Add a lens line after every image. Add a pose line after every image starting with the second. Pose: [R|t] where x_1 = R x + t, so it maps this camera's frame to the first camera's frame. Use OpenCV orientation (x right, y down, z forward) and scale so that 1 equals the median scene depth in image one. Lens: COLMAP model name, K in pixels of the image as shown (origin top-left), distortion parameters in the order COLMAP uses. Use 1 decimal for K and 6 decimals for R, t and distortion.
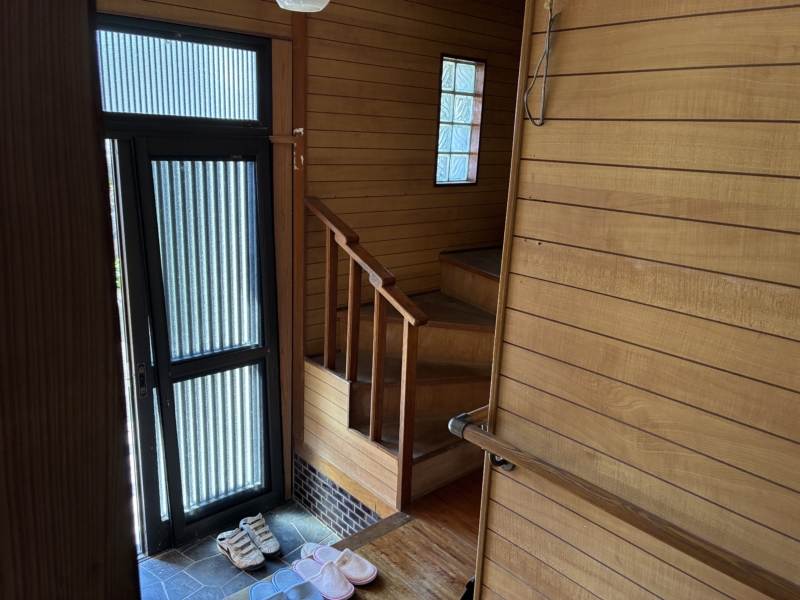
lens RADIAL K [[612.1, 0, 405.5], [0, 612.1, 303.1], [0, 0, 1]] dist [0.056656, -0.072798]
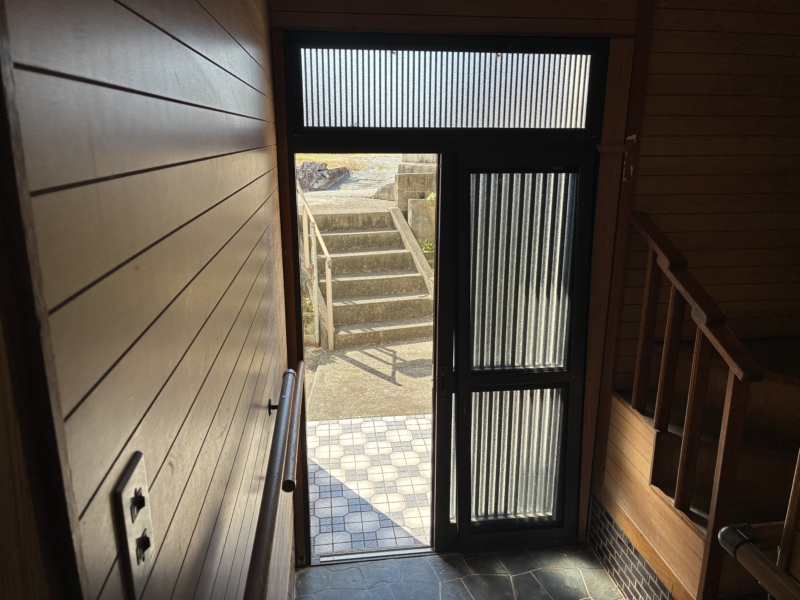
lens RADIAL K [[612.1, 0, 402.5], [0, 612.1, 298.6], [0, 0, 1]] dist [0.056656, -0.072798]
pose [[0.825336, 0.107005, -0.554410, 0.071517], [-0.120012, 0.992688, 0.012938, -0.021310], [0.551741, 0.055858, 0.832143, 0.088389]]
